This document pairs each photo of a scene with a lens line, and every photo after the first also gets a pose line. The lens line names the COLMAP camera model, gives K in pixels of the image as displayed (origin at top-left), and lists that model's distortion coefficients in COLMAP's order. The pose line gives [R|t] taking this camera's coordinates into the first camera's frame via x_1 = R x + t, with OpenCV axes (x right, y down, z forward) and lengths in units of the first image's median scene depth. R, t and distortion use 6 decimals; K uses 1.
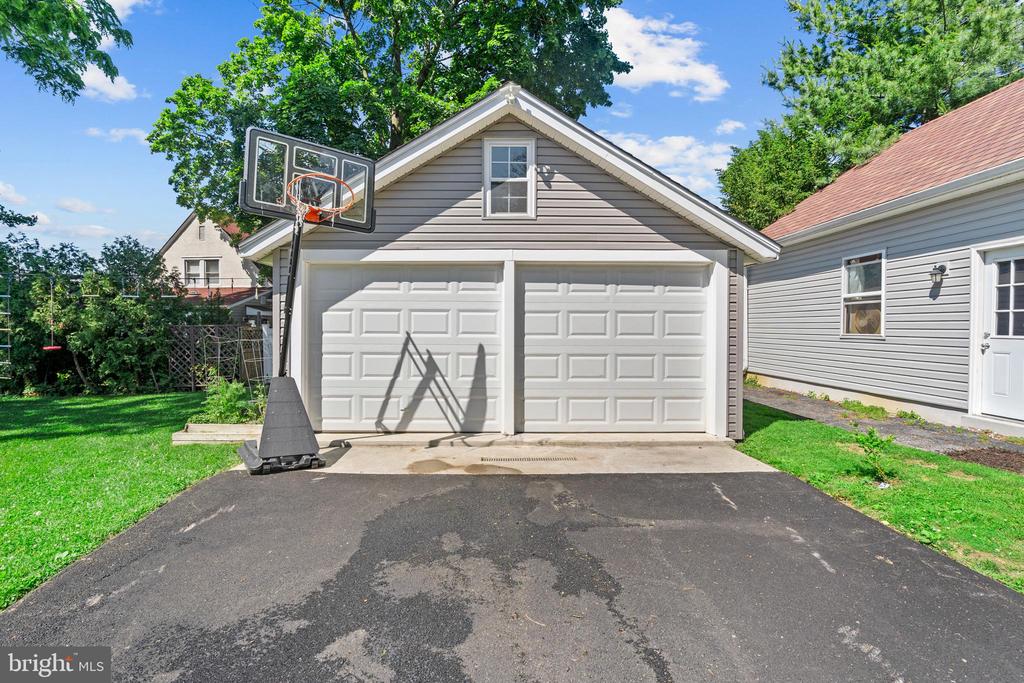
lens RADIAL K [[465.5, 0, 512.8], [0, 465.5, 349.5], [0, 0, 1]] dist [0.005385, 0.000377]
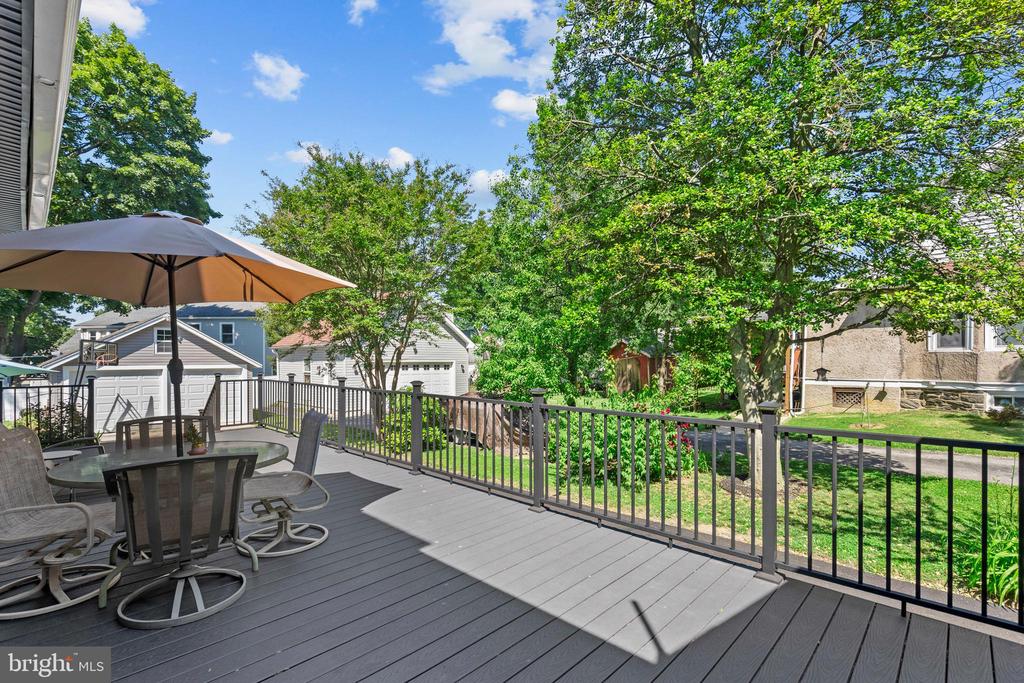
lens RADIAL K [[465.5, 0, 512.8], [0, 465.5, 349.5], [0, 0, 1]] dist [0.005385, 0.000377]
pose [[0.710958, 0.013770, 0.703100, -0.510469], [0.031132, 0.998212, -0.051030, -0.089104], [-0.702545, 0.058169, 0.709258, -2.616543]]
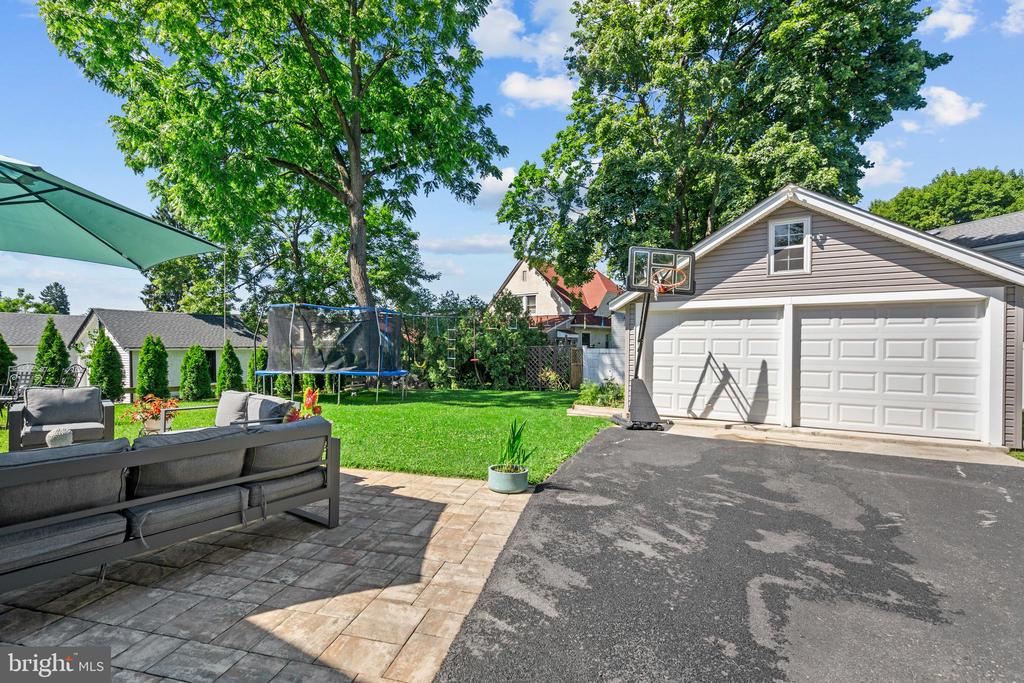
lens RADIAL K [[465.5, 0, 512.8], [0, 465.5, 349.5], [0, 0, 1]] dist [0.005385, 0.000377]
pose [[0.854504, 0.006148, -0.519408, 0.014114], [-0.024811, 0.999272, -0.028990, 0.010032], [0.518851, 0.037659, 0.854035, -0.640310]]
